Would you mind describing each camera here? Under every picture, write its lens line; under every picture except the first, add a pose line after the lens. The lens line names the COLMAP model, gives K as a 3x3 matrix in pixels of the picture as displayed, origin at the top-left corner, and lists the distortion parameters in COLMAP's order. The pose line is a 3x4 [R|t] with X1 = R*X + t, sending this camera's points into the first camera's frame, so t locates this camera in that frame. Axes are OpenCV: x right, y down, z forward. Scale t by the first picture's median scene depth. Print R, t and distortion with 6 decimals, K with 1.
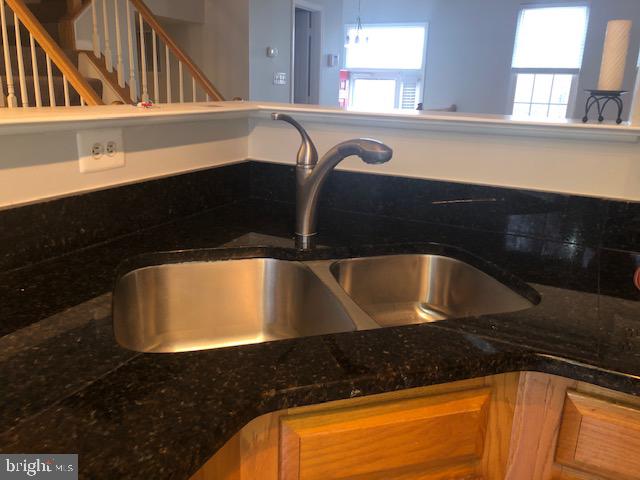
lens RADIAL K [[524.3, 0, 316.4], [0, 524.3, 235.9], [0, 0, 1]] dist [0.054478, -0.071295]
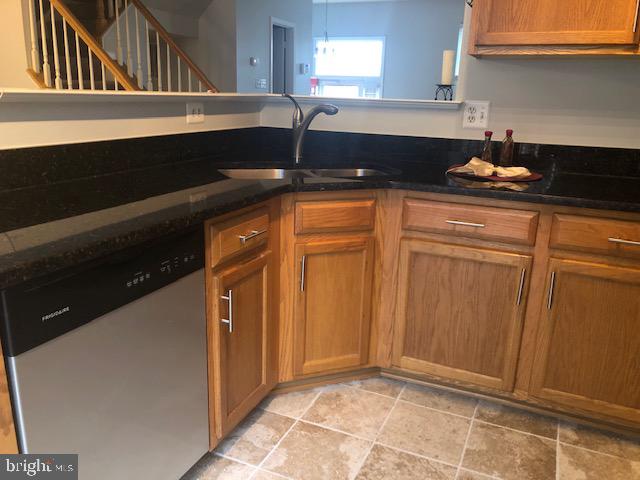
lens RADIAL K [[524.3, 0, 321.8], [0, 524.3, 242.2], [0, 0, 1]] dist [0.054478, -0.071295]
pose [[0.997838, -0.014542, 0.064087, -0.025861], [0.014768, 0.999886, -0.003057, 0.139553], [-0.064035, 0.003997, 0.997940, -0.417626]]
